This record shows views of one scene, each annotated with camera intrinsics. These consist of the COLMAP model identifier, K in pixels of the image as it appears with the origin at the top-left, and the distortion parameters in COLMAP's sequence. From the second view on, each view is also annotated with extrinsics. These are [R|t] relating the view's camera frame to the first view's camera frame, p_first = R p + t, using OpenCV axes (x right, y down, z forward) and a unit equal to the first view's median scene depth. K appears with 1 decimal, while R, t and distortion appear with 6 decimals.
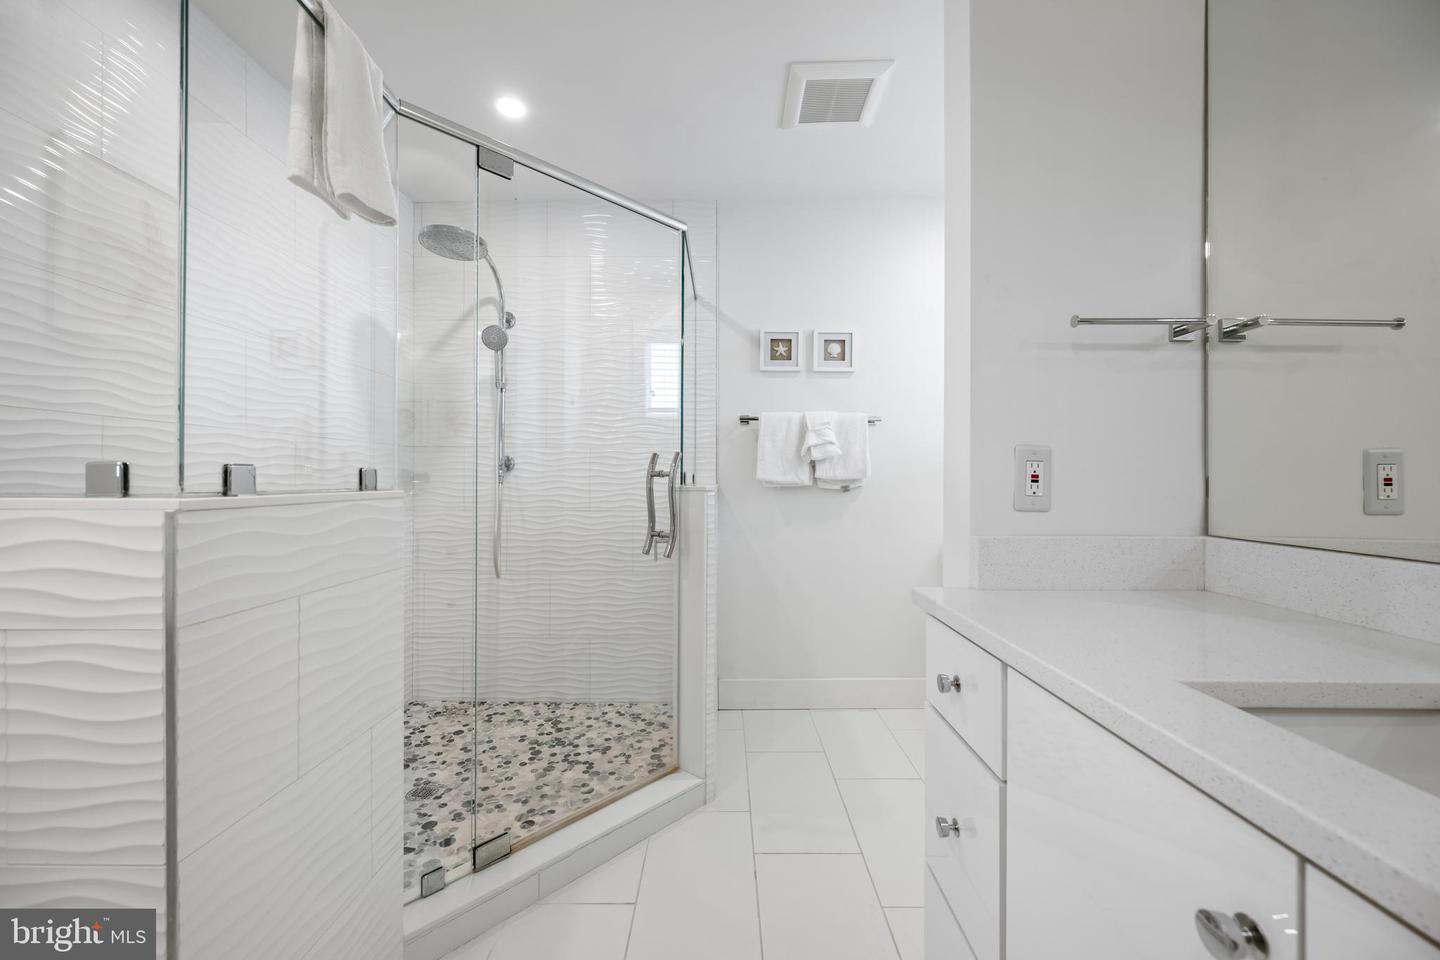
lens RADIAL K [[562.0, 0, 715.6], [0, 562.0, 476.6], [0, 0, 1]] dist [0.000520, 0.000011]
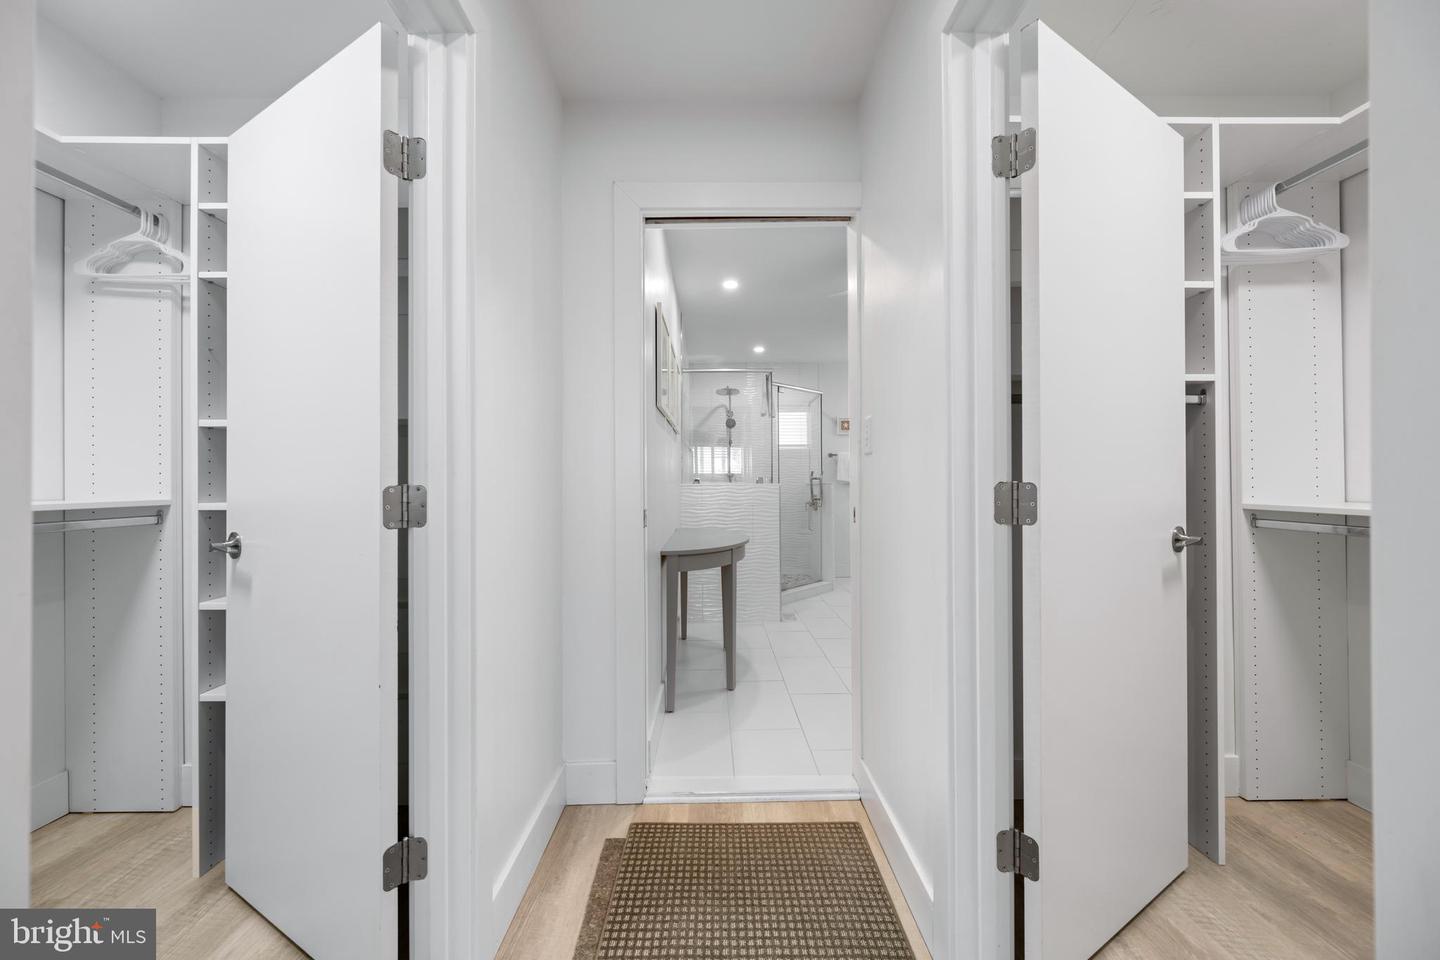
lens RADIAL K [[562.0, 0, 715.6], [0, 562.0, 476.6], [0, 0, 1]] dist [0.000520, 0.000011]
pose [[0.999662, -0.006662, 0.025137, -0.517037], [0.006703, 0.999976, -0.001549, -0.009748], [-0.025126, 0.001717, 0.999683, -1.427940]]
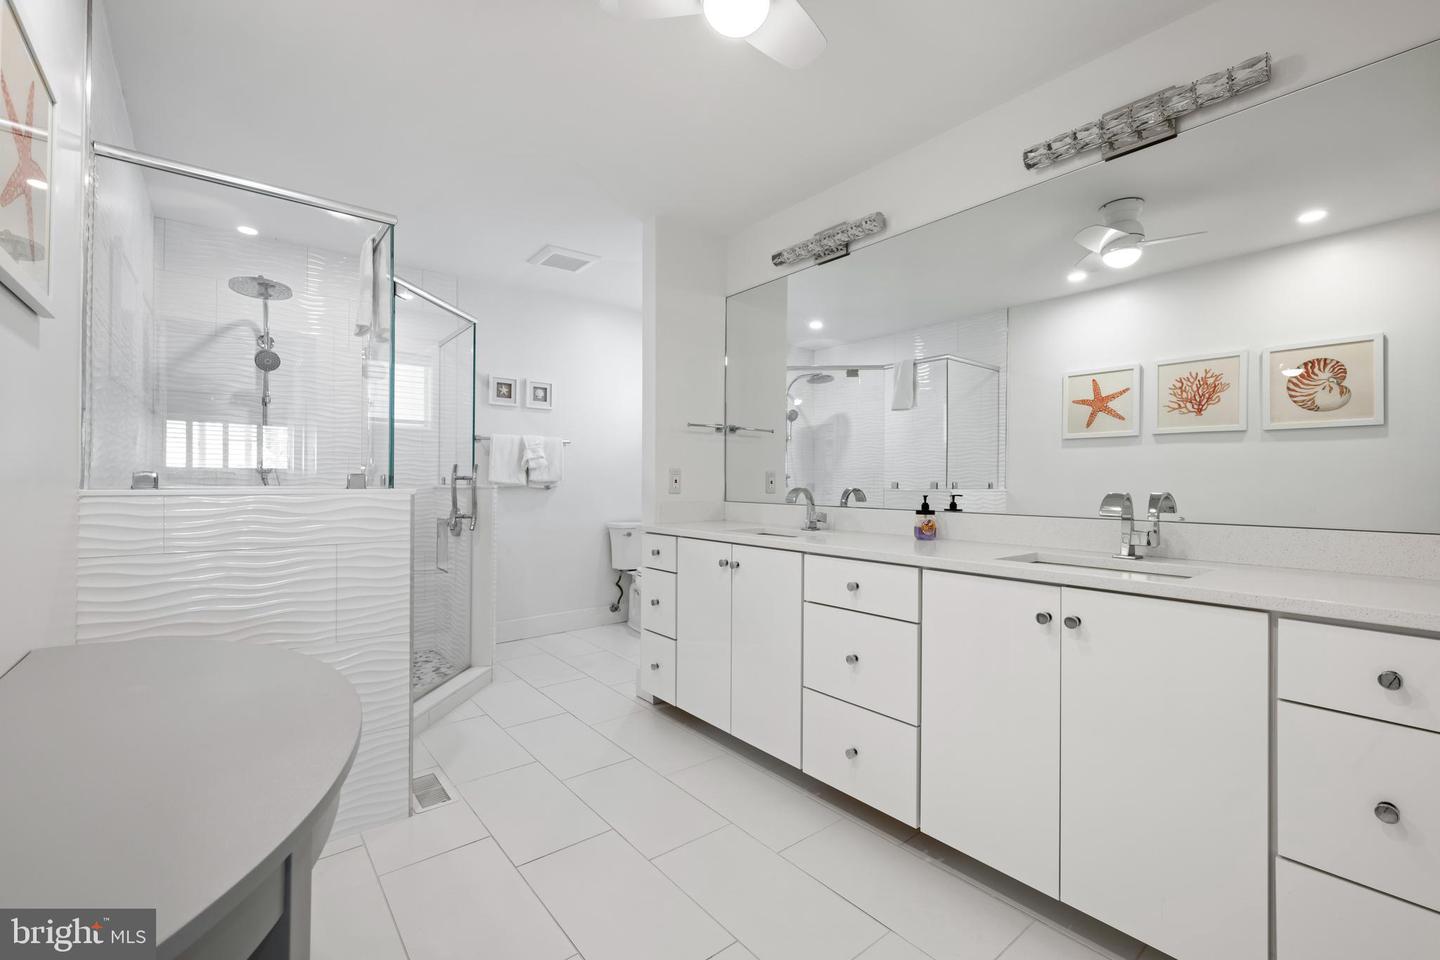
lens RADIAL K [[622.8, 0, 720.0], [0, 622.8, 480.0], [0, 0, 1]] dist [0.000158, -0.000075]
pose [[0.773702, 0.000636, 0.633550, -0.481322], [-0.002759, 0.999993, 0.002365, -0.003807], [-0.633544, -0.003577, 0.773698, -0.597020]]
